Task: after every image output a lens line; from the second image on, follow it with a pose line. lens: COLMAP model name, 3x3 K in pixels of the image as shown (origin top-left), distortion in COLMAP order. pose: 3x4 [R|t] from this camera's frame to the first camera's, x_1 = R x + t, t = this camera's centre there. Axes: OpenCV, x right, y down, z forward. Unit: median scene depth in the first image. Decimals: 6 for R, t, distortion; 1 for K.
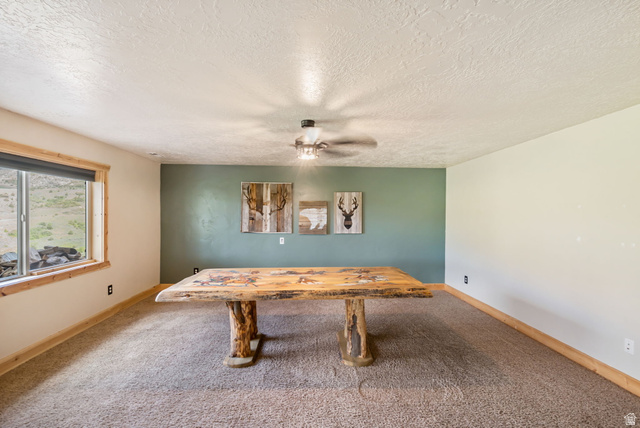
lens RADIAL K [[294.9, 0, 319.0], [0, 294.9, 216.5], [0, 0, 1]] dist [-0.004115, 0.000626]
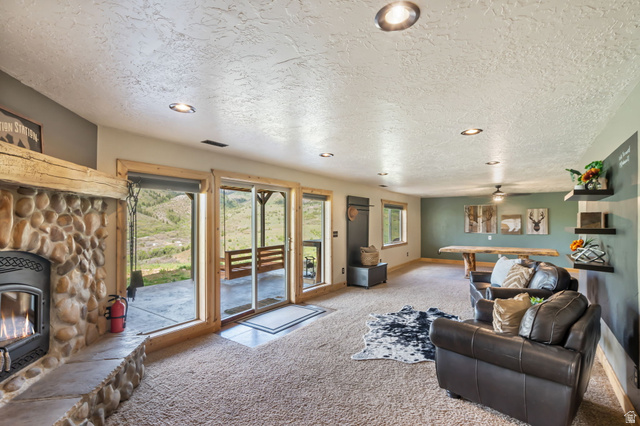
lens RADIAL K [[294.9, 0, 315.6], [0, 294.9, 219.7], [0, 0, 1]] dist [-0.004115, 0.000626]
pose [[0.774123, -0.014096, -0.632878, 0.181947], [-0.000106, 0.999749, -0.022397, 0.014099], [0.633035, 0.017405, 0.773928, -1.017385]]
